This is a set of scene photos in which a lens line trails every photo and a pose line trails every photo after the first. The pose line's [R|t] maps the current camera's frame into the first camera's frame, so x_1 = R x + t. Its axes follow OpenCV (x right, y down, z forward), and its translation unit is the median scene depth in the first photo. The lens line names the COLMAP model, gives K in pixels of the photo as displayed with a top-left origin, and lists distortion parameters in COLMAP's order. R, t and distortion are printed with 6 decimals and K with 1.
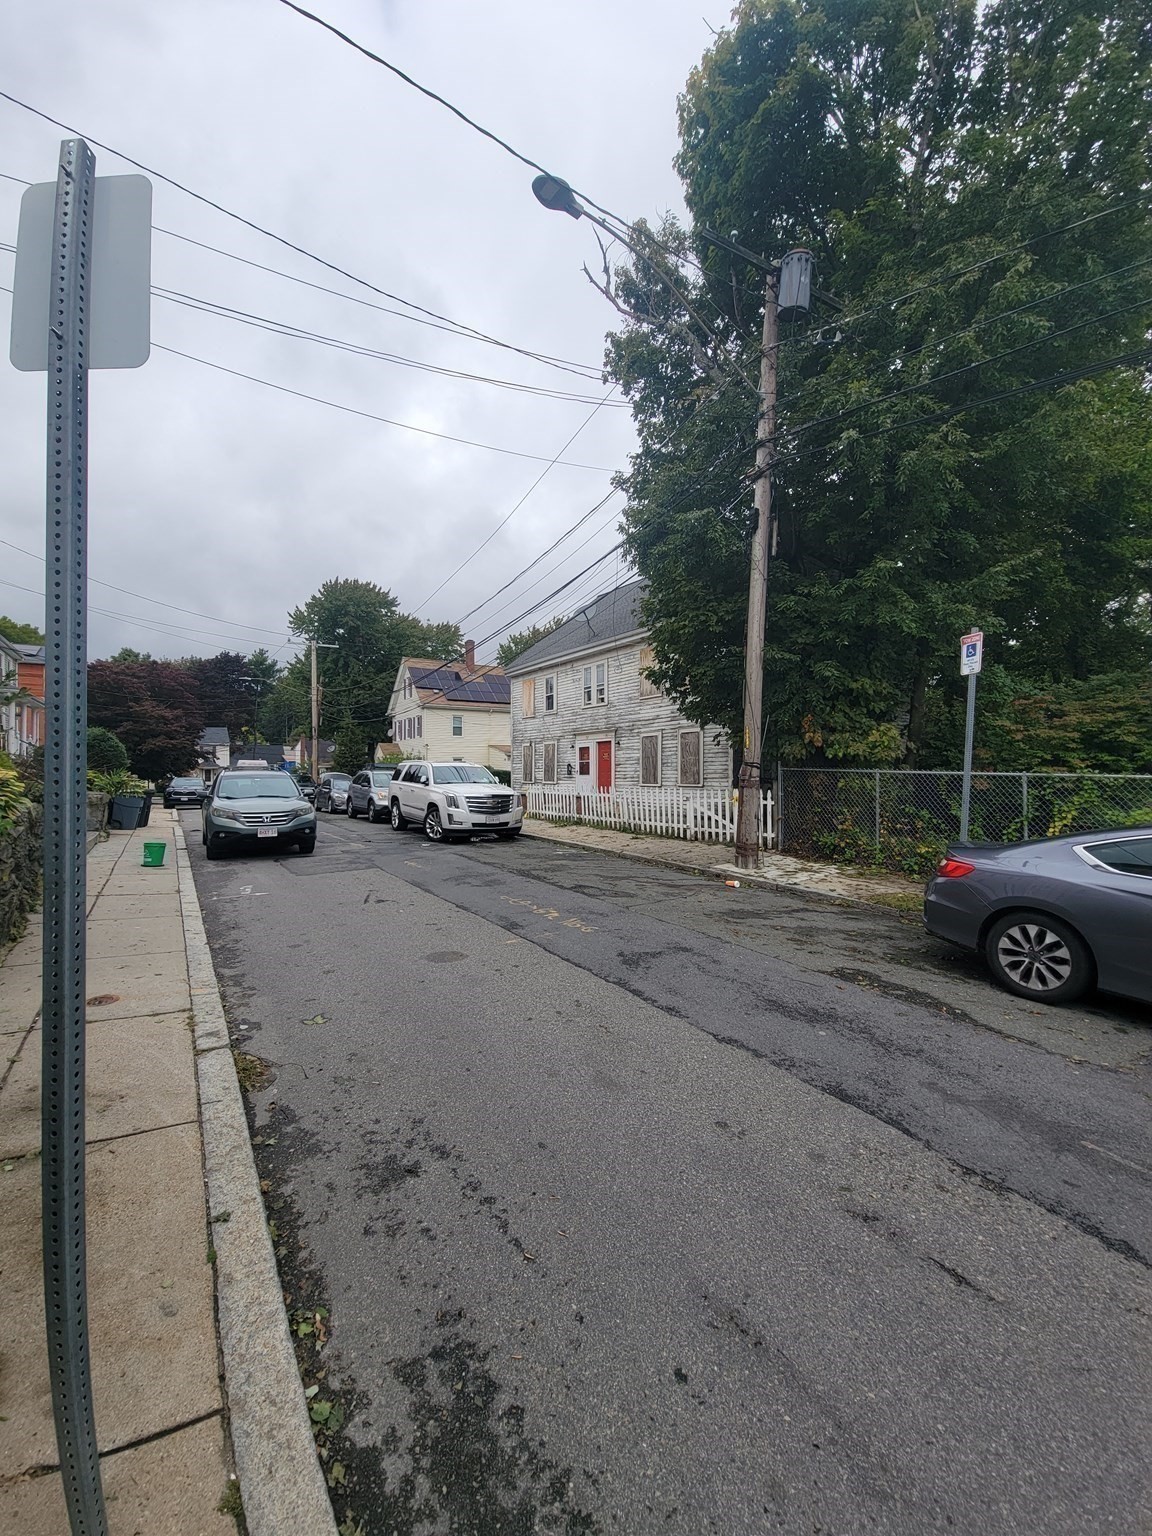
lens RADIAL K [[623.3, 0, 570.9], [0, 623.3, 770.3], [0, 0, 1]] dist [0.000121, 0.000116]
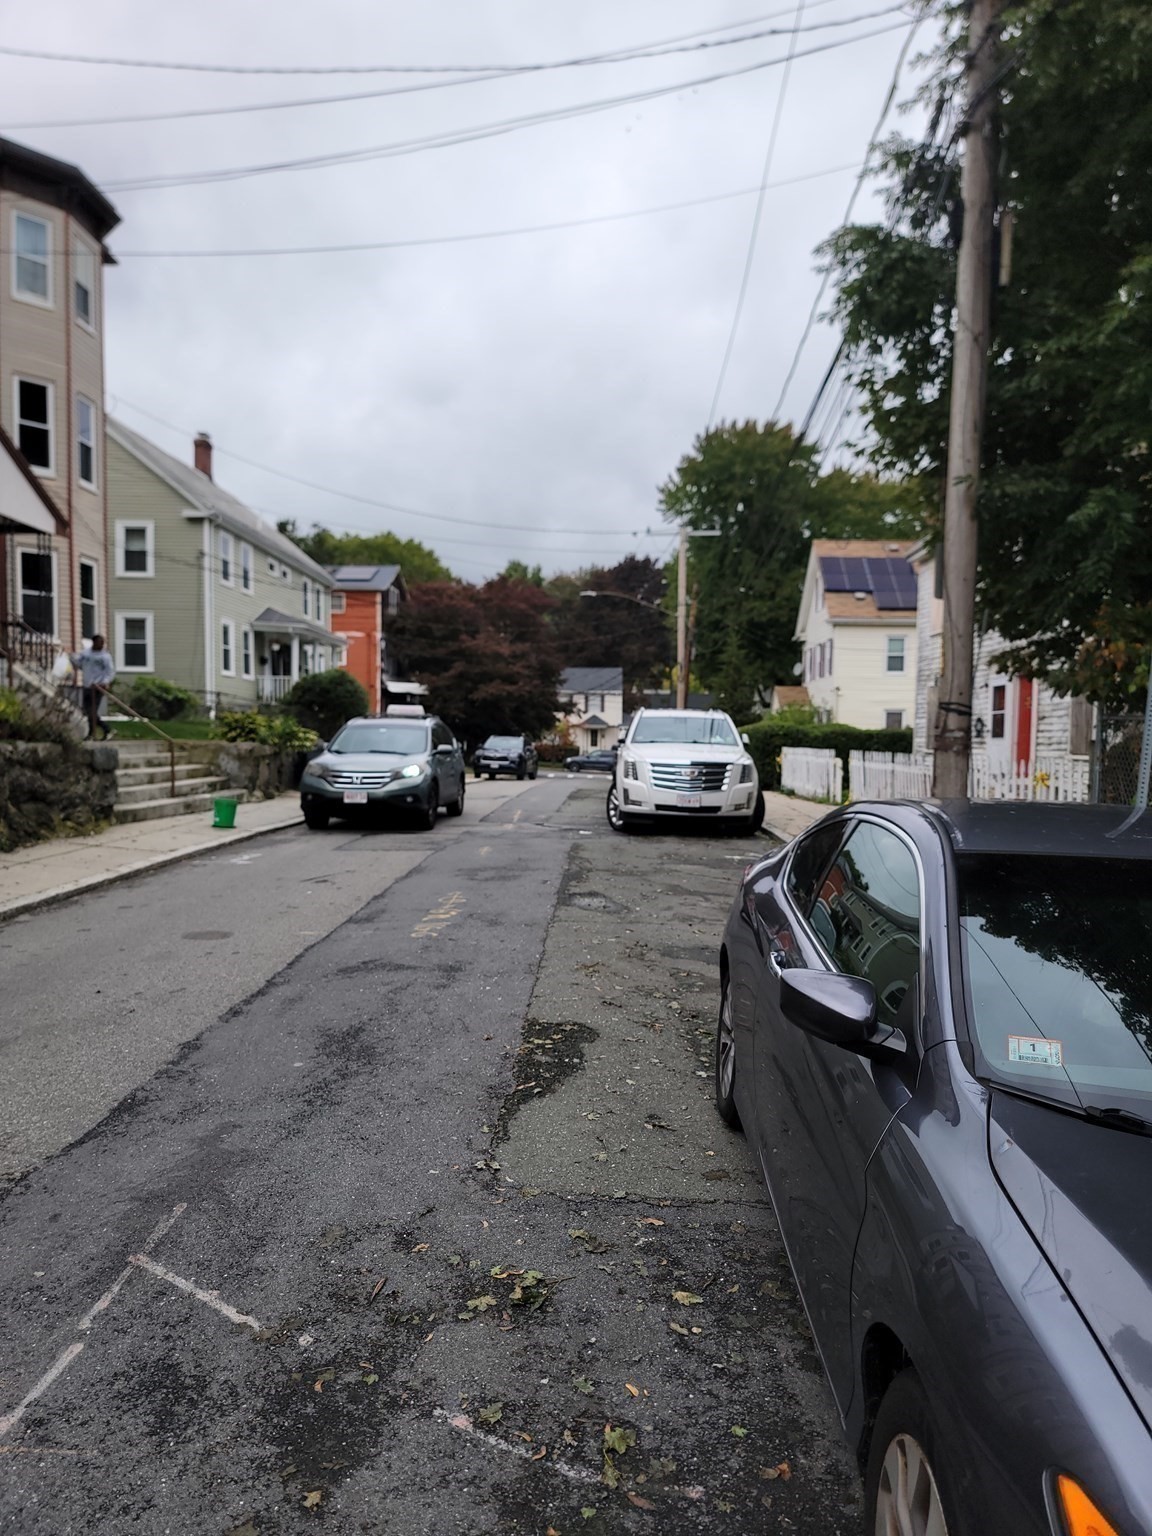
lens RADIAL K [[1069.1, 0, 576.8], [0, 1069.1, 789.4], [0, 0, 1]] dist [0.039139, -0.002677]
pose [[0.824000, 0.042996, -0.564957, 0.285718], [-0.015669, 0.998464, 0.053135, 0.009377], [0.566374, -0.034931, 0.823408, 0.041418]]
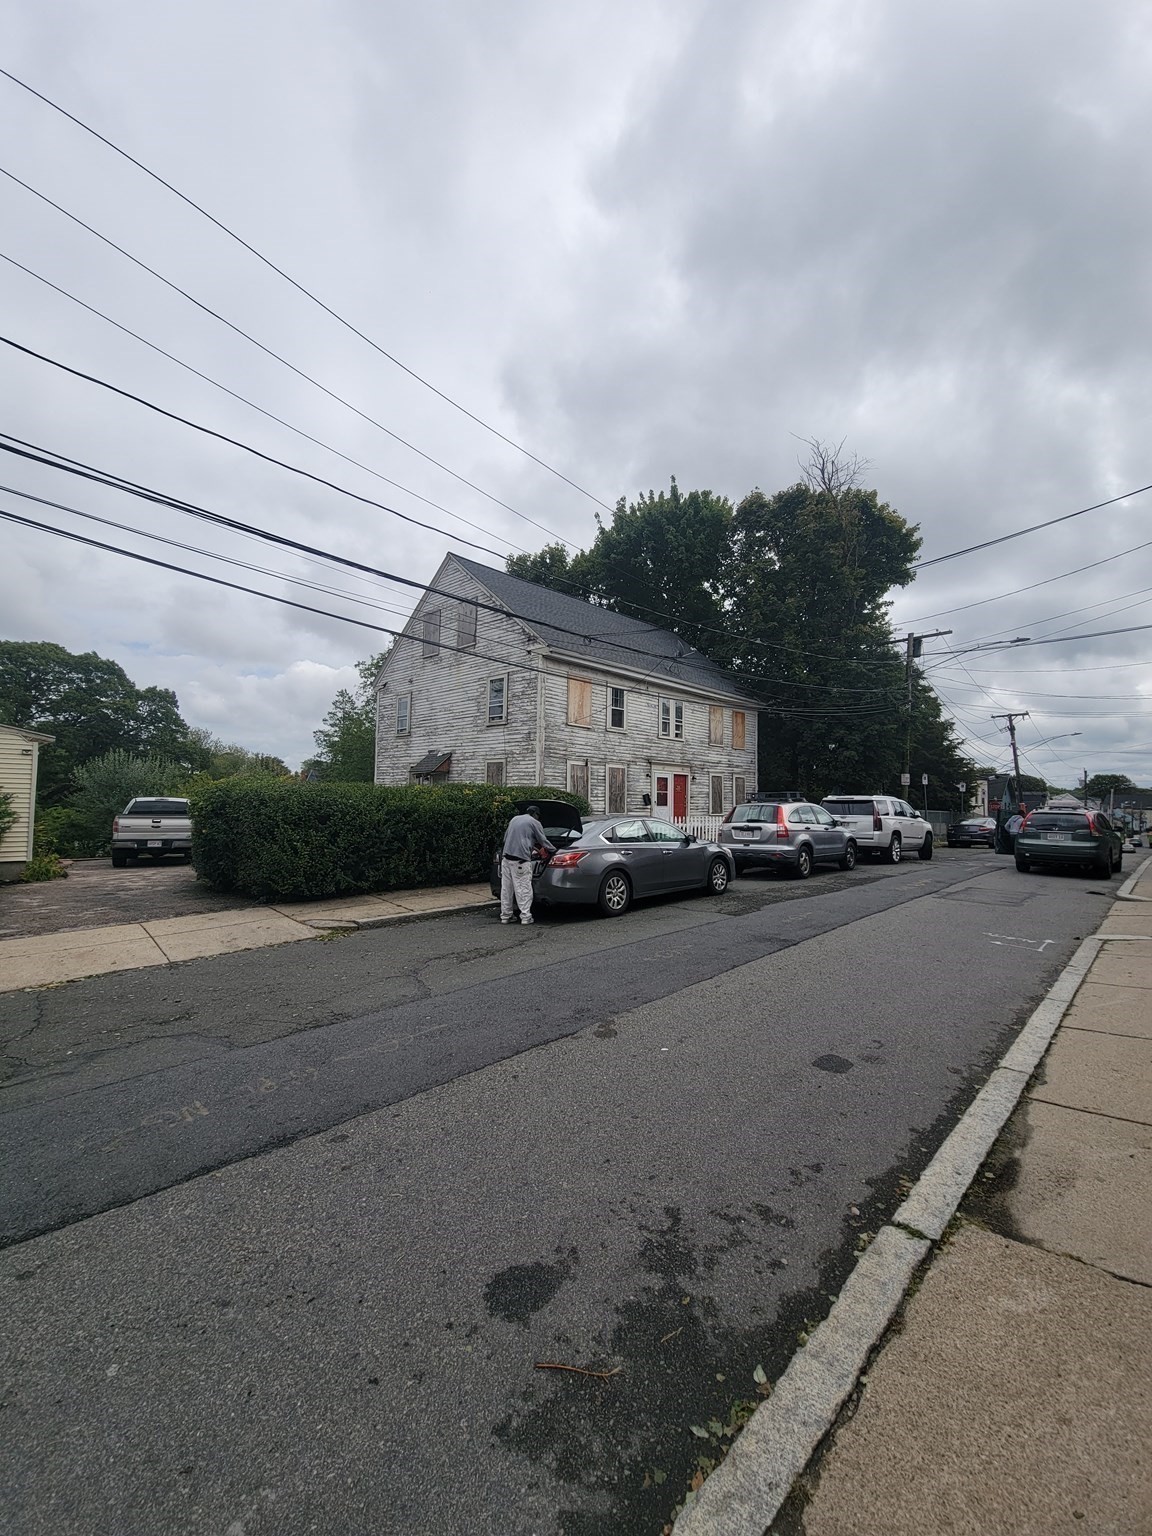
lens RADIAL K [[623.3, 0, 570.9], [0, 623.3, 770.3], [0, 0, 1]] dist [0.000121, 0.000116]
pose [[-0.227636, 0.044361, 0.972735, -1.046138], [-0.025298, 0.998355, -0.051450, 0.006472], [-0.973418, -0.036320, -0.226139, 1.578858]]
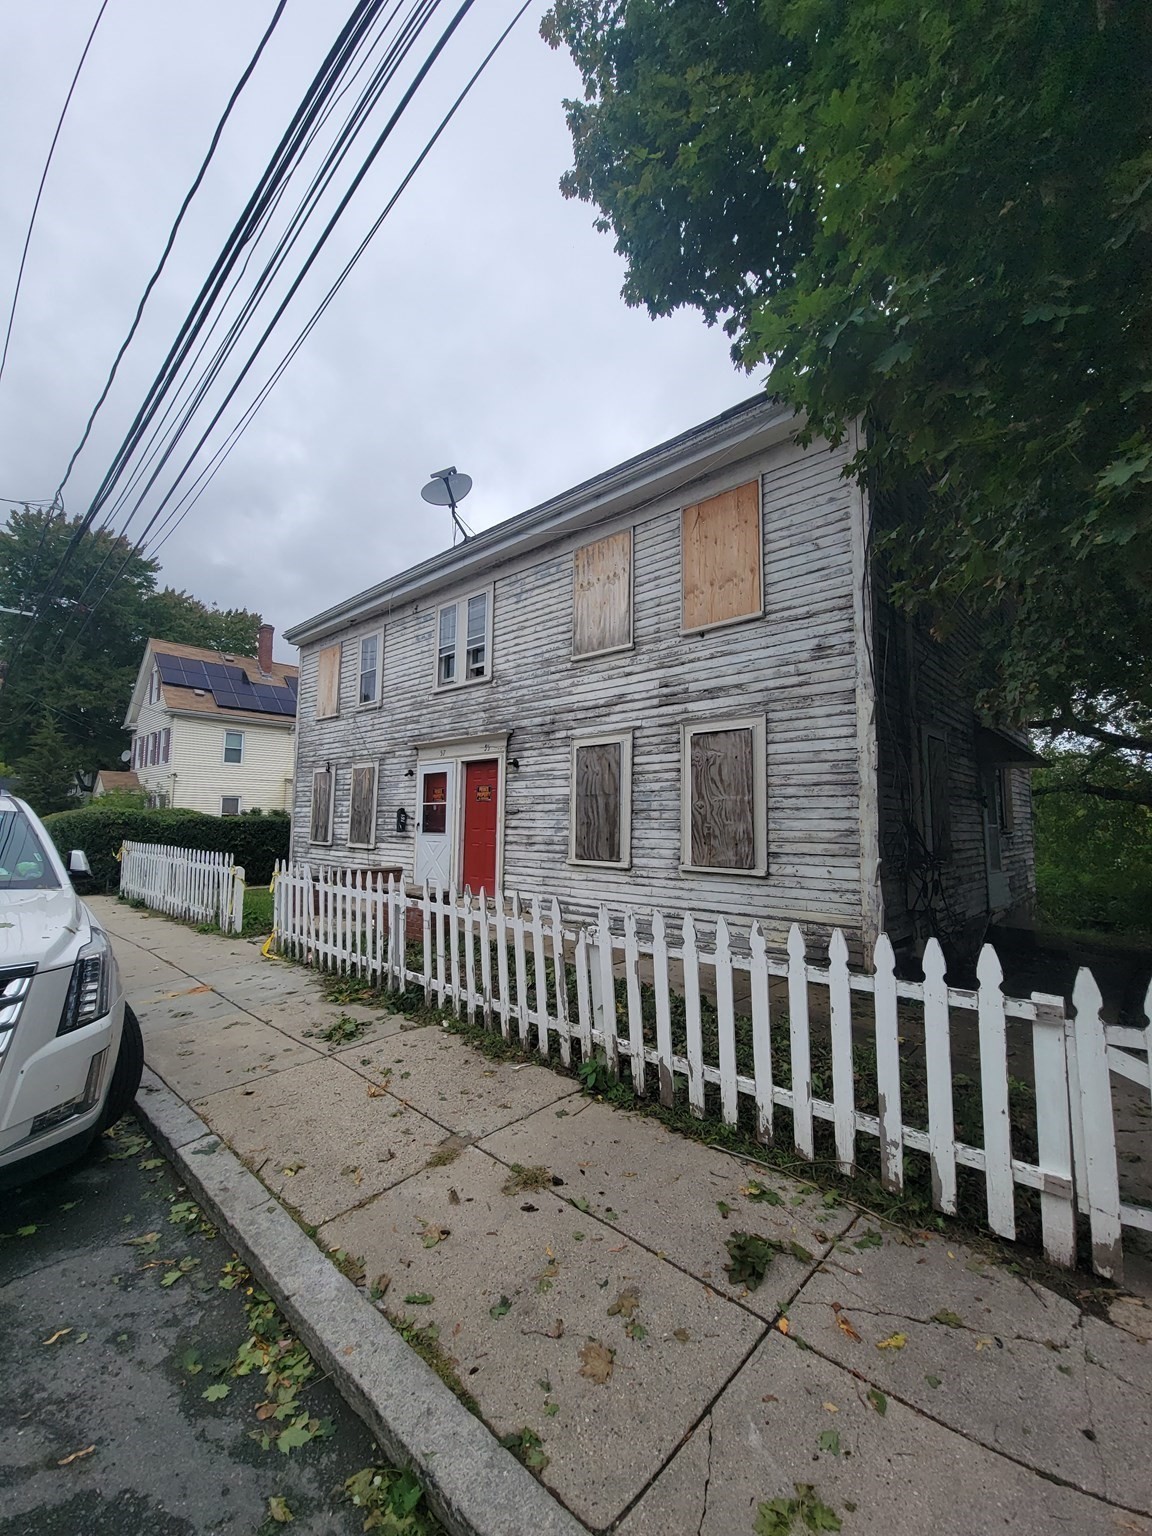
lens RADIAL K [[623.3, 0, 570.9], [0, 623.3, 770.3], [0, 0, 1]] dist [0.000121, 0.000116]
pose [[0.970664, 0.035372, 0.237823, 0.010182], [-0.016875, 0.996703, -0.079368, -0.004581], [-0.239846, 0.073027, 0.968060, 0.601568]]
